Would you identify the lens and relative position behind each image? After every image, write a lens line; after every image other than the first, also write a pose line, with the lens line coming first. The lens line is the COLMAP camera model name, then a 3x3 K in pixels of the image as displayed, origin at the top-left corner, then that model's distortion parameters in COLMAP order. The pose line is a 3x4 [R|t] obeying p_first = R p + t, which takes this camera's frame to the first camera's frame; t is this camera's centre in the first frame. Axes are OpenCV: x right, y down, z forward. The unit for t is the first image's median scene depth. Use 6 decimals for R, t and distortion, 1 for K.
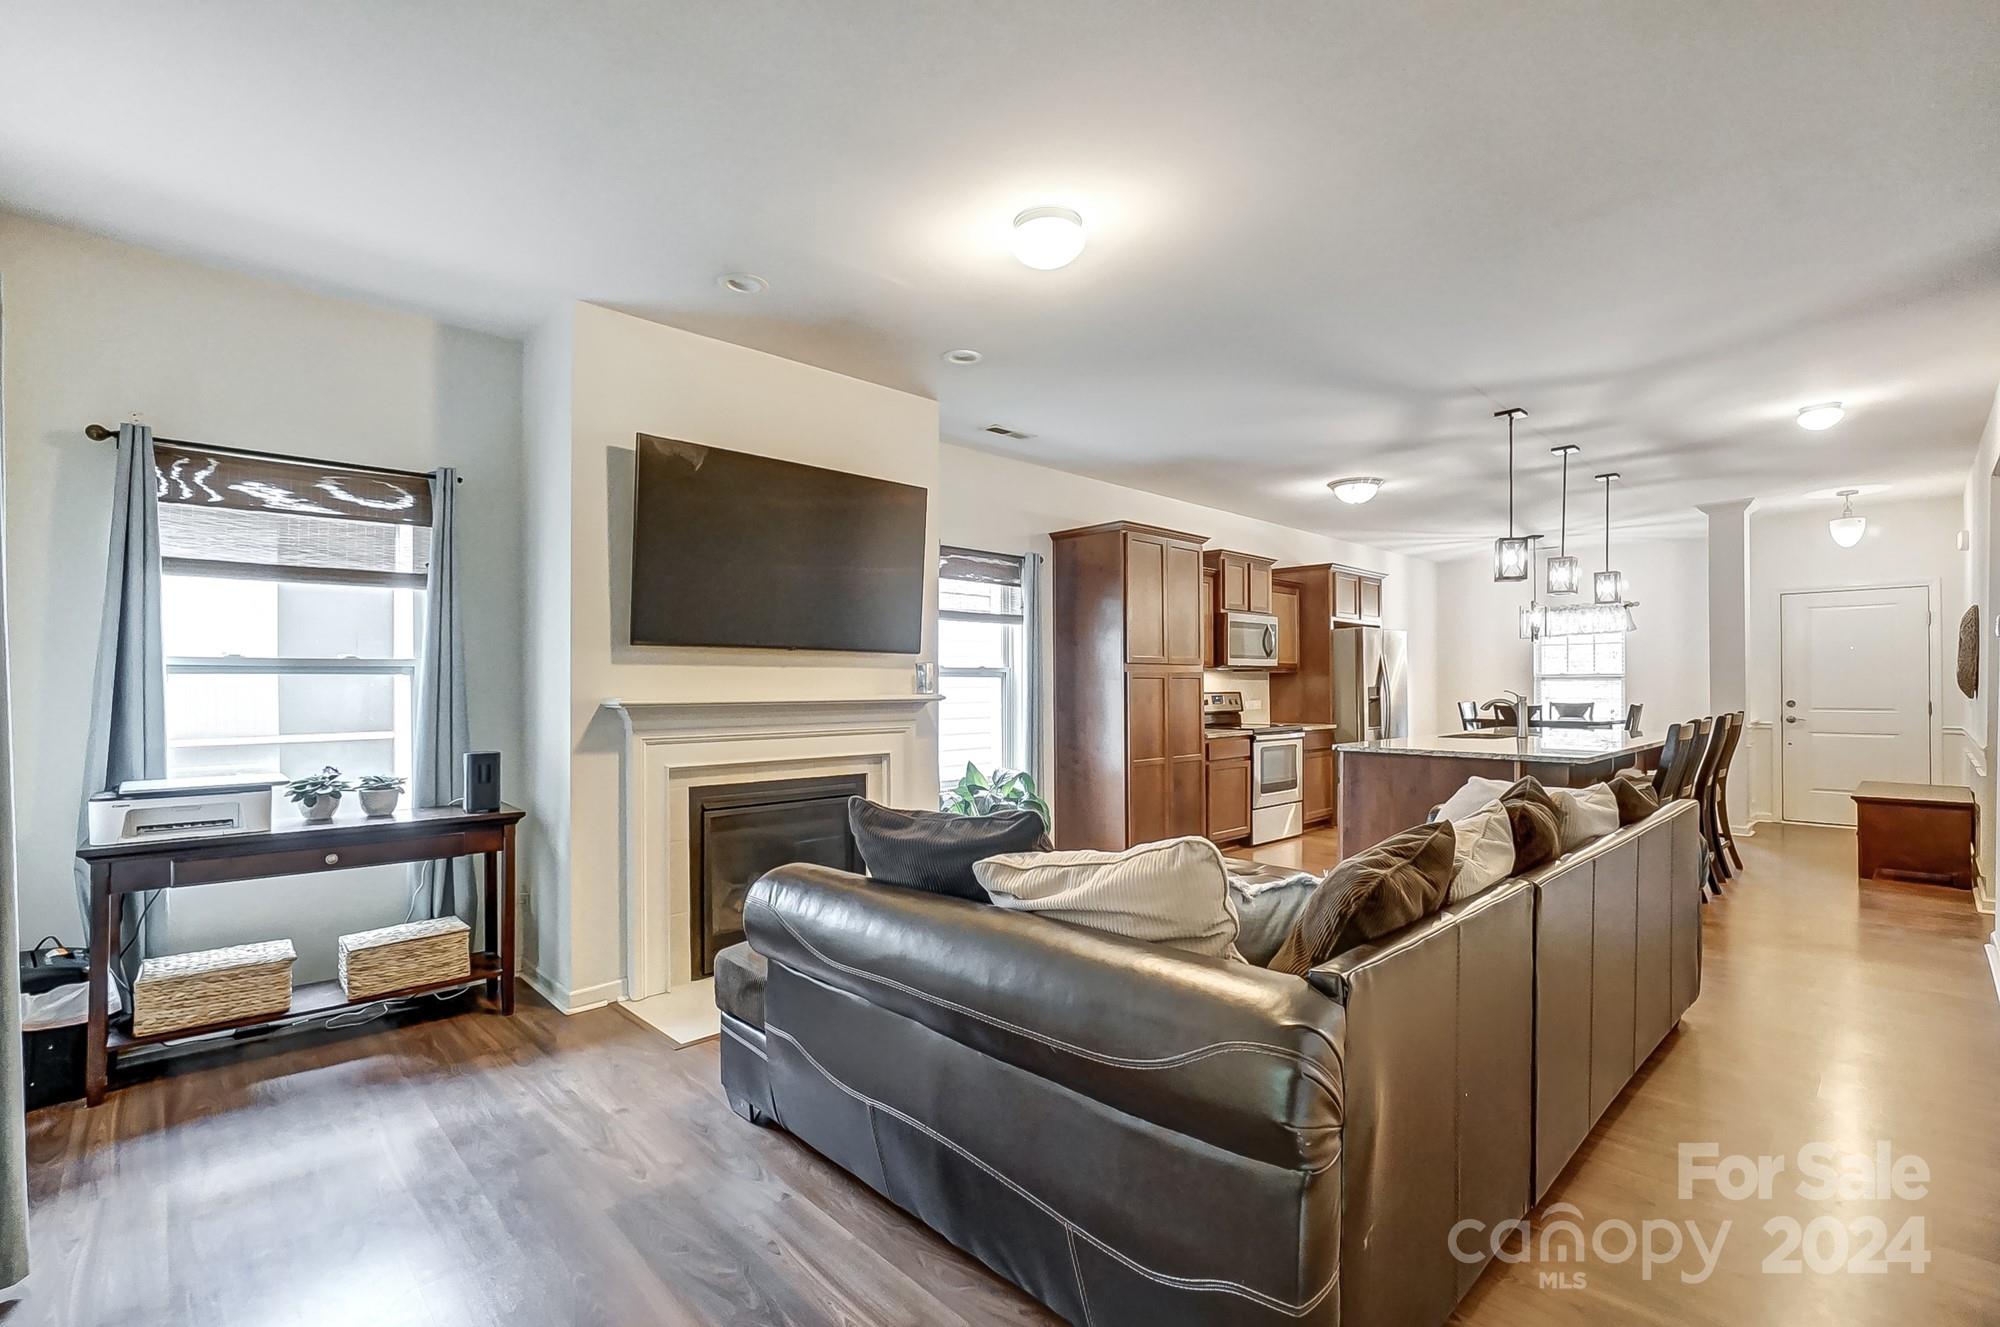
lens RADIAL K [[893.2, 0, 993.4], [0, 893.2, 688.1], [0, 0, 1]] dist [-0.027012, -0.000041]
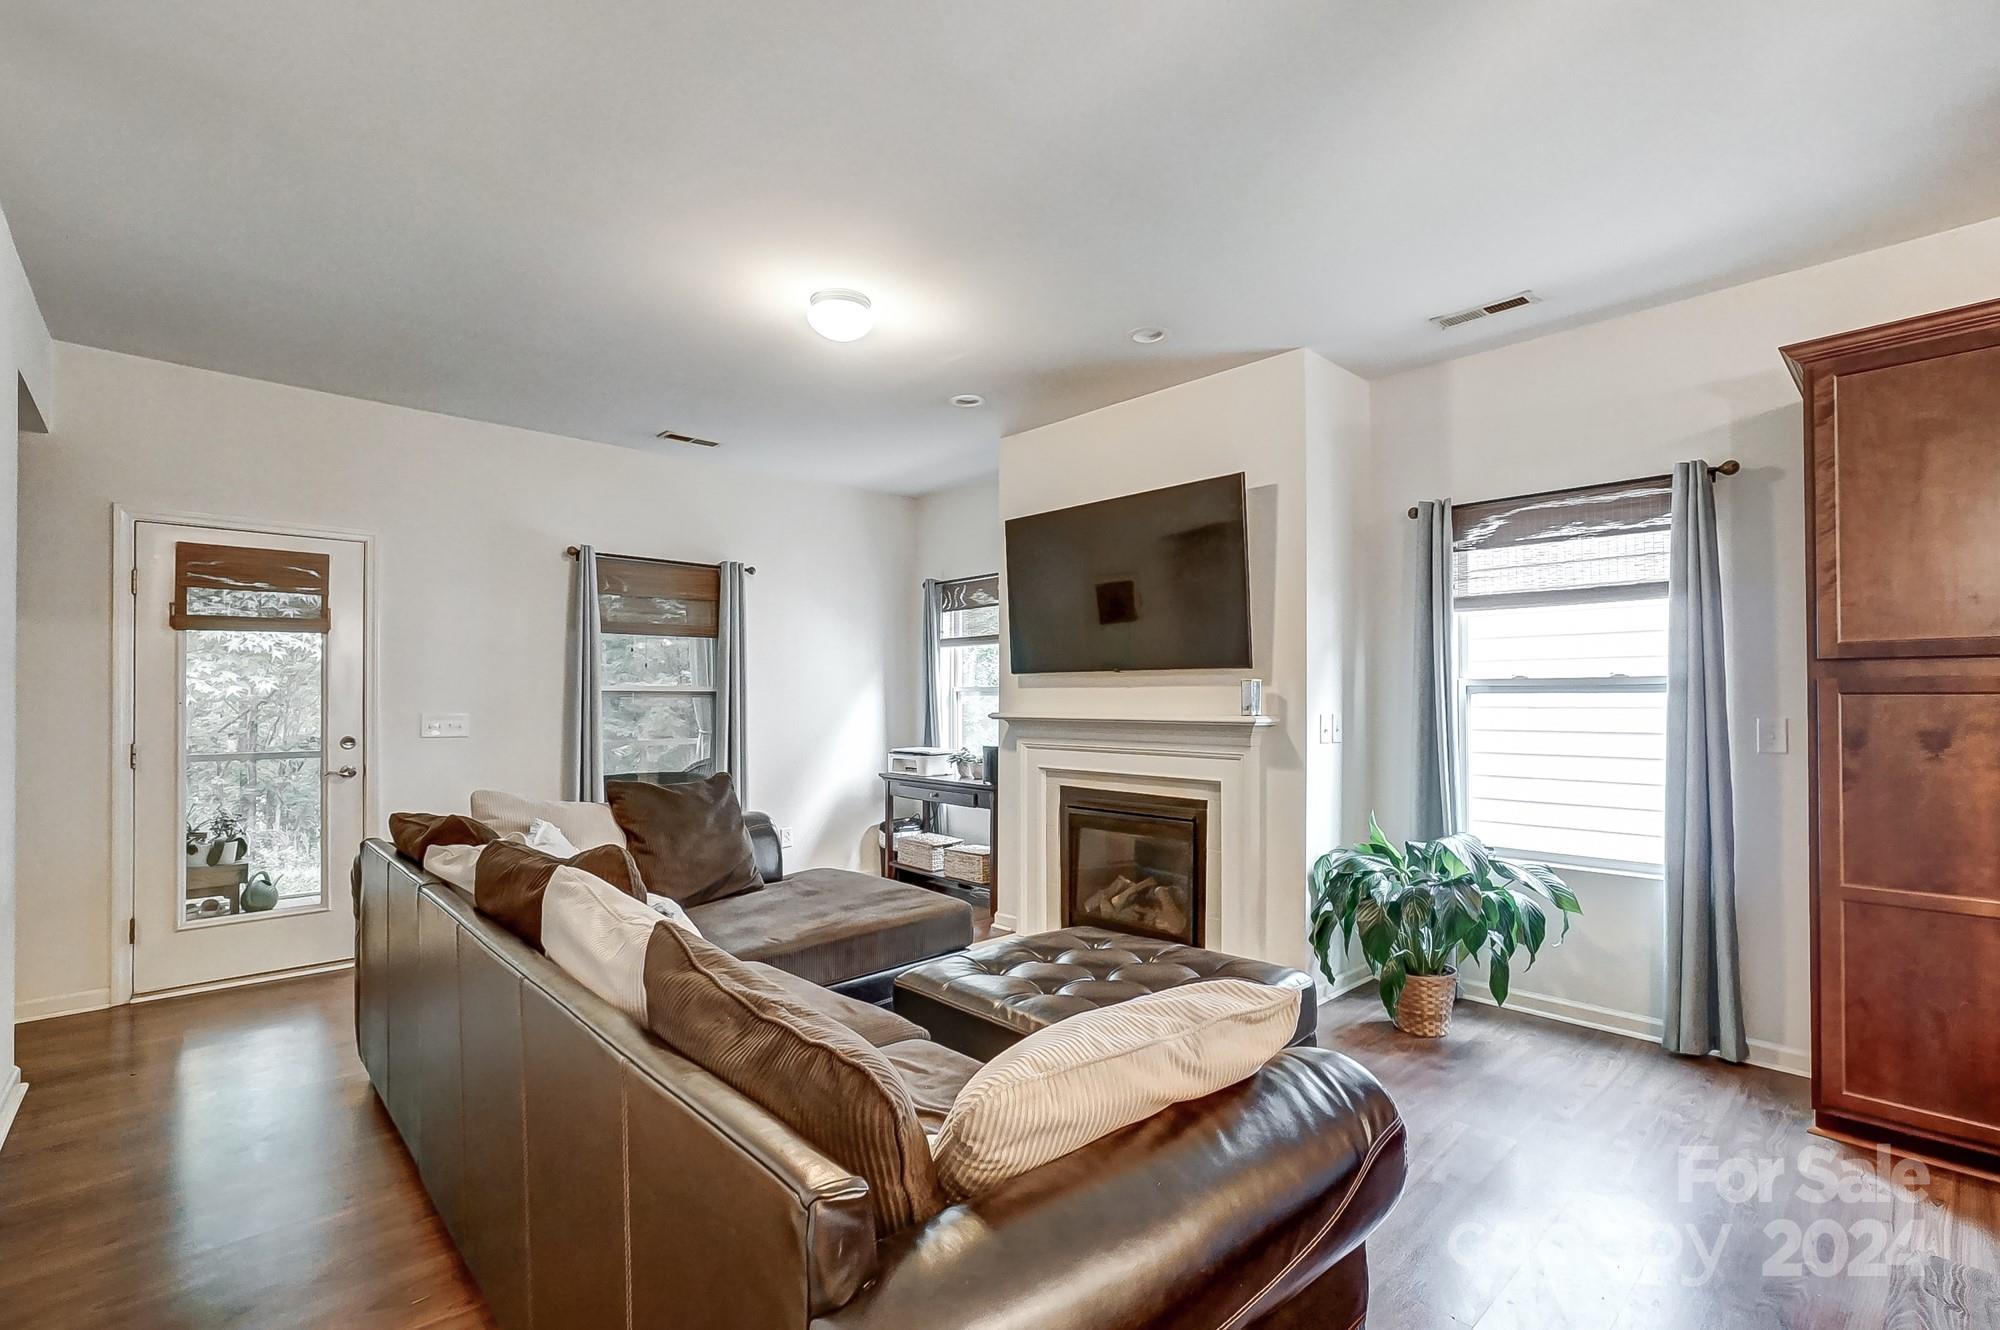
lens RADIAL K [[893.2, 0, 993.4], [0, 893.2, 689.6], [0, 0, 1]] dist [-0.027012, -0.000041]
pose [[-0.015989, -0.008131, -0.999839, 0.777864], [-0.003120, 0.999962, -0.008082, -0.010827], [0.999867, 0.002990, -0.016014, 0.786765]]
